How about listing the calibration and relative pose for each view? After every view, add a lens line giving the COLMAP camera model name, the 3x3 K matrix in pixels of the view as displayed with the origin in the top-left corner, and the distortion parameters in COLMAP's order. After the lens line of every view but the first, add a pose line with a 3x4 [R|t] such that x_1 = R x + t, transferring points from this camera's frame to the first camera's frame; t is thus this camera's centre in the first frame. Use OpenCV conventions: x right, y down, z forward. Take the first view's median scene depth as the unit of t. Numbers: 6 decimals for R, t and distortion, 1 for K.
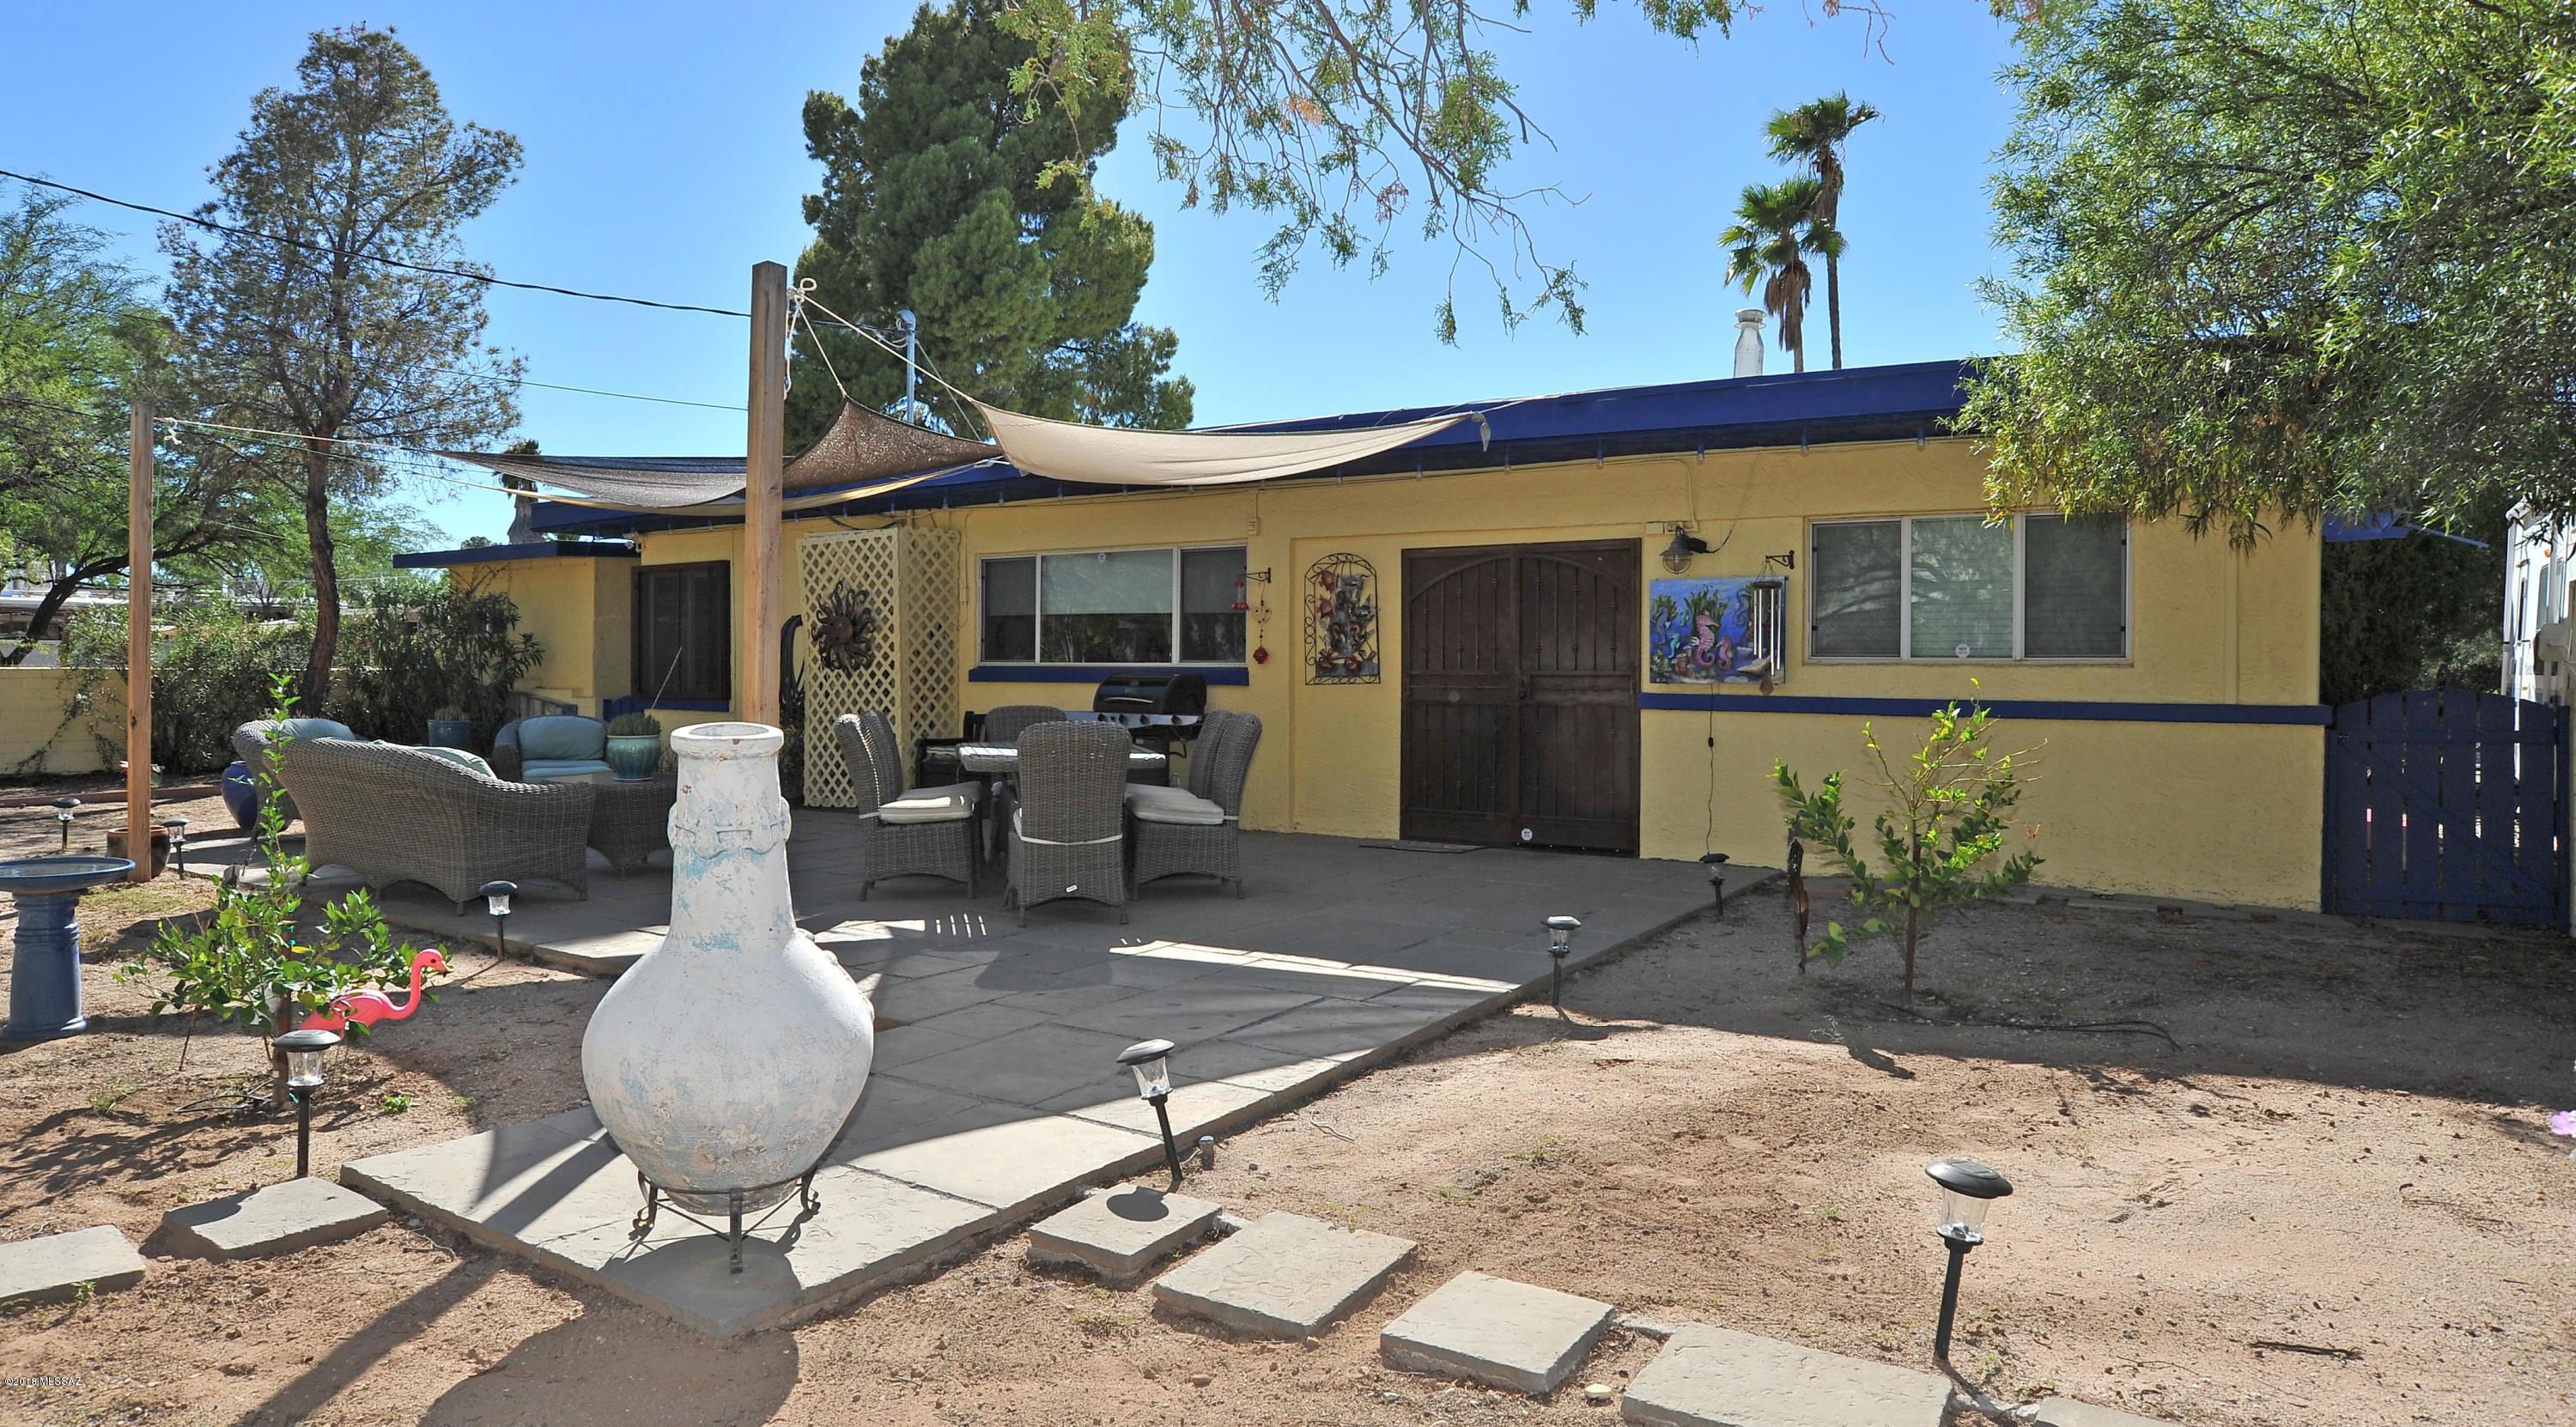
lens RADIAL K [[1593.6, 0, 1281.6], [0, 1593.6, 716.1], [0, 0, 1]] dist [-0.029922, 0.001225]
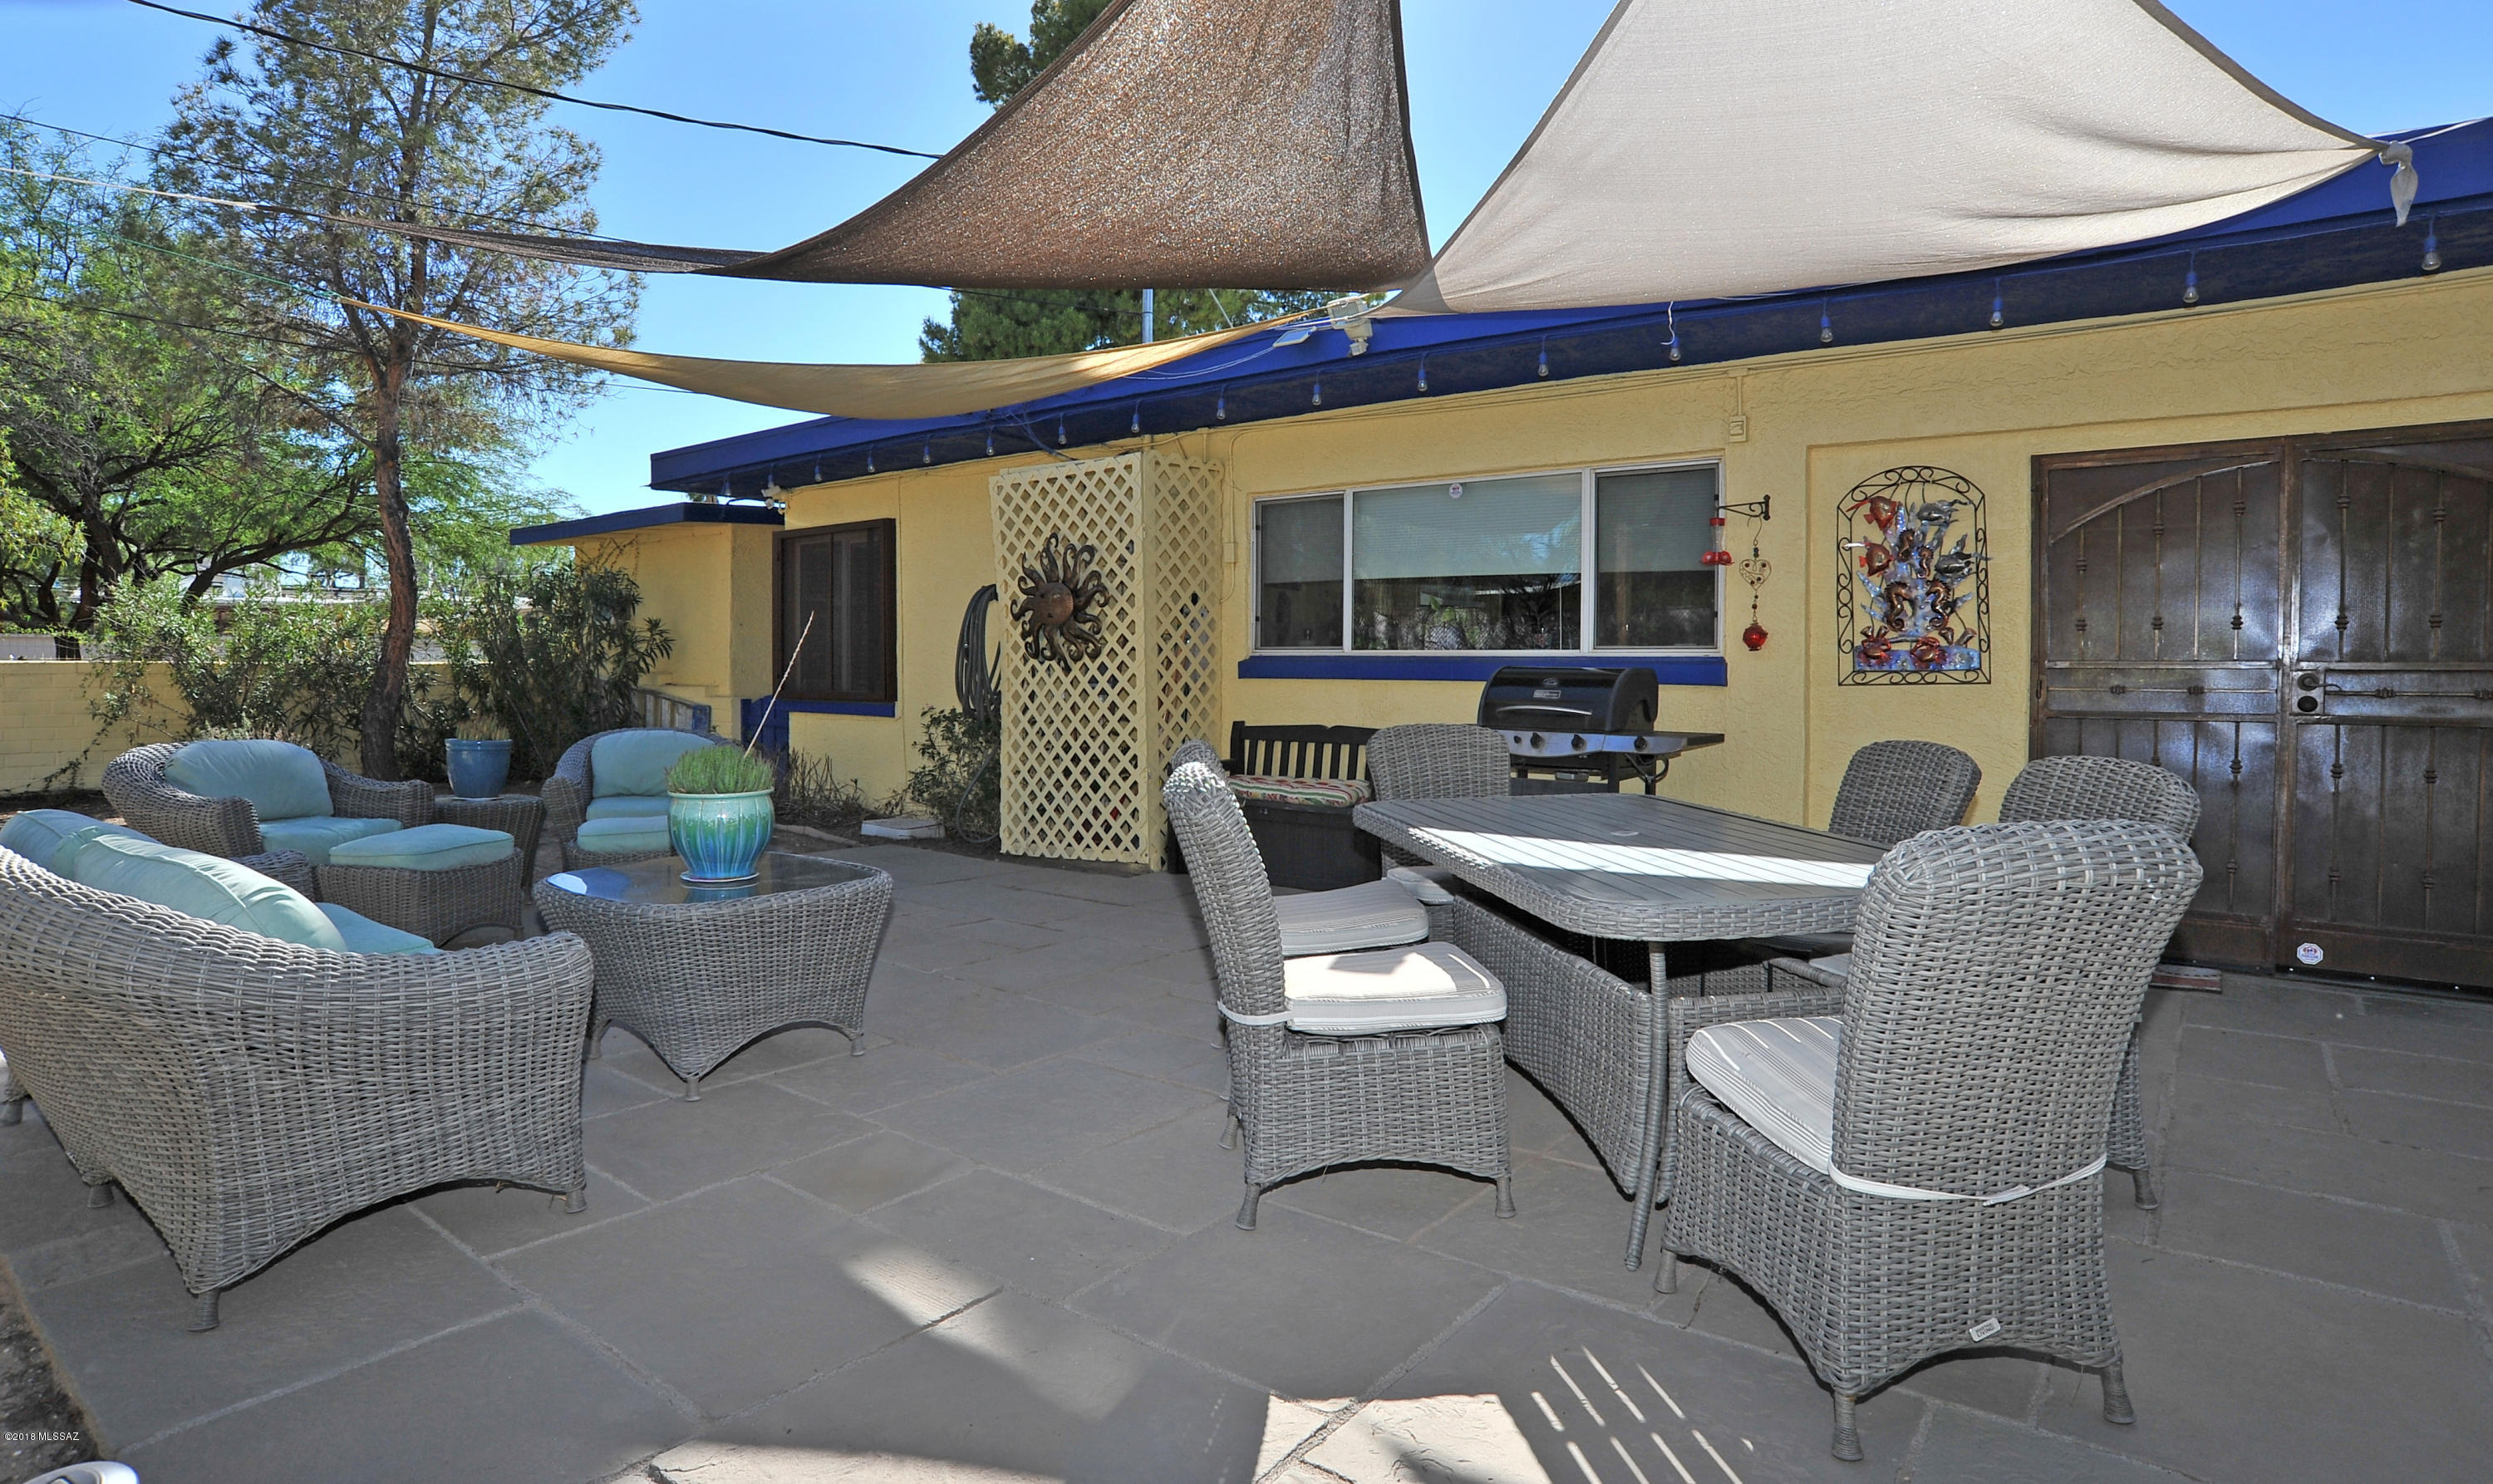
lens RADIAL K [[1377.8, 0, 1253.1], [0, 1377.8, 735.6], [0, 0, 1]] dist [-0.051778, 0.006542]
pose [[0.997327, 0.004063, -0.072955, -0.146583], [-0.002460, 0.999754, 0.022041, -0.009975], [0.073026, -0.021803, 0.997092, 0.405265]]
